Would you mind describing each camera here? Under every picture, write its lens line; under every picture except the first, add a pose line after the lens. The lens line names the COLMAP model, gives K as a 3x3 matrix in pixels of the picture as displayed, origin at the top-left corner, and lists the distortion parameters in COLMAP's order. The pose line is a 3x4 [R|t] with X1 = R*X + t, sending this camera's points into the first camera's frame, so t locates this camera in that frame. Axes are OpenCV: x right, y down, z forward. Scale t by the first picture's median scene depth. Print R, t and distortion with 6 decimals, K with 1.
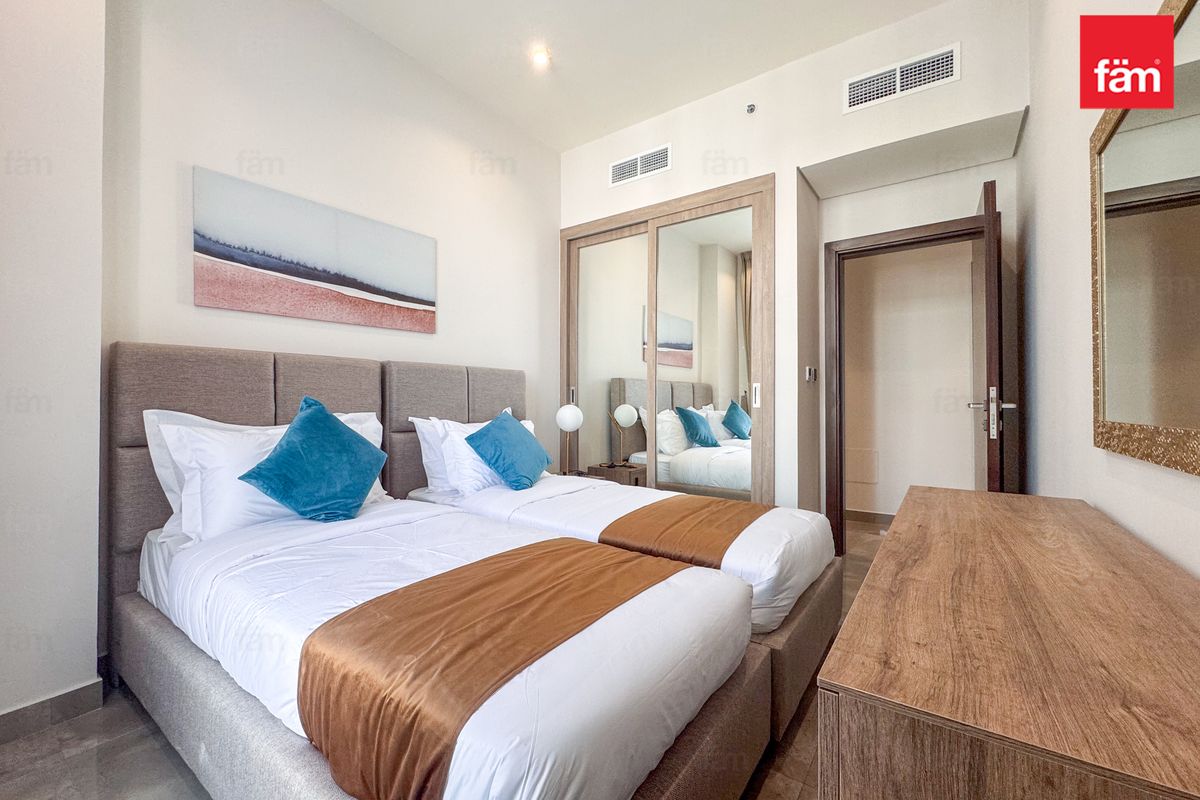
lens RADIAL K [[490.4, 0, 600.4], [0, 490.4, 392.3], [0, 0, 1]] dist [-0.000566, 0.000060]
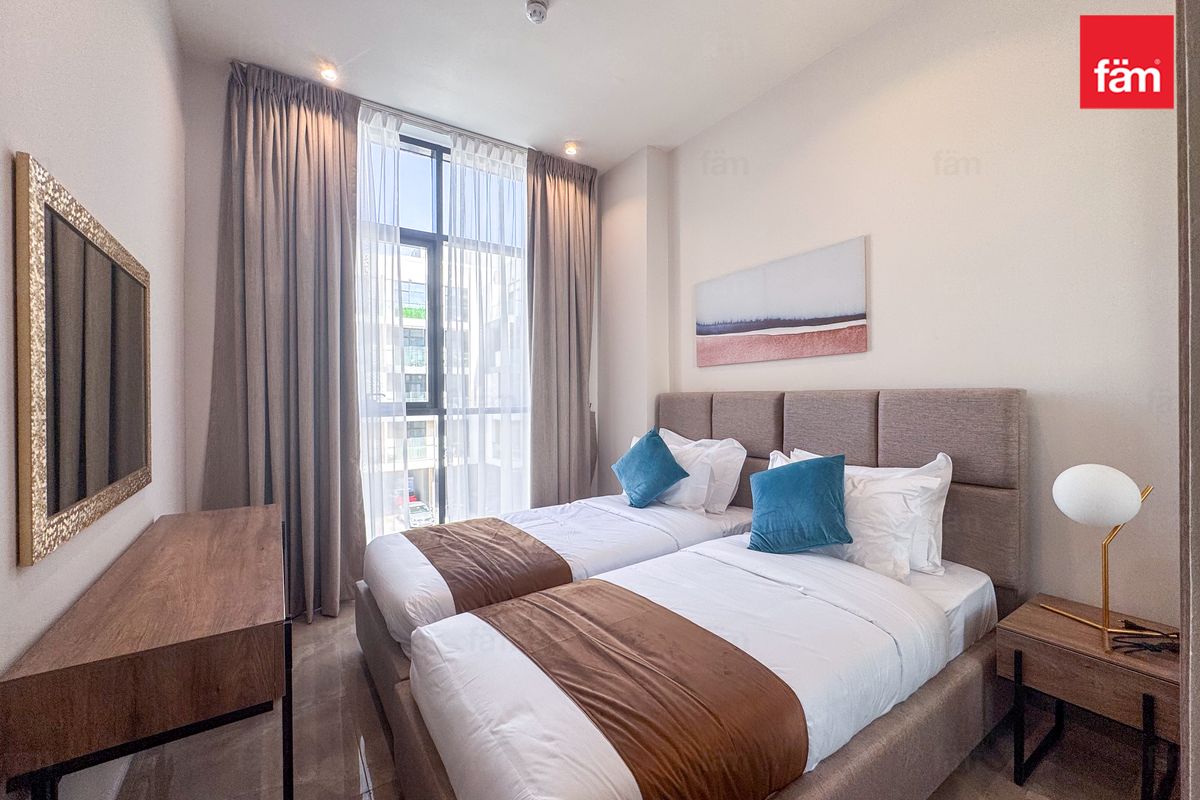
lens RADIAL K [[490.4, 0, 600.4], [0, 490.4, 392.3], [0, 0, 1]] dist [-0.000566, 0.000060]
pose [[-0.372053, -0.003207, -0.928206, 0.597788], [0.024550, 0.999610, -0.013294, -0.053137], [0.927887, -0.027733, -0.371829, 0.911750]]
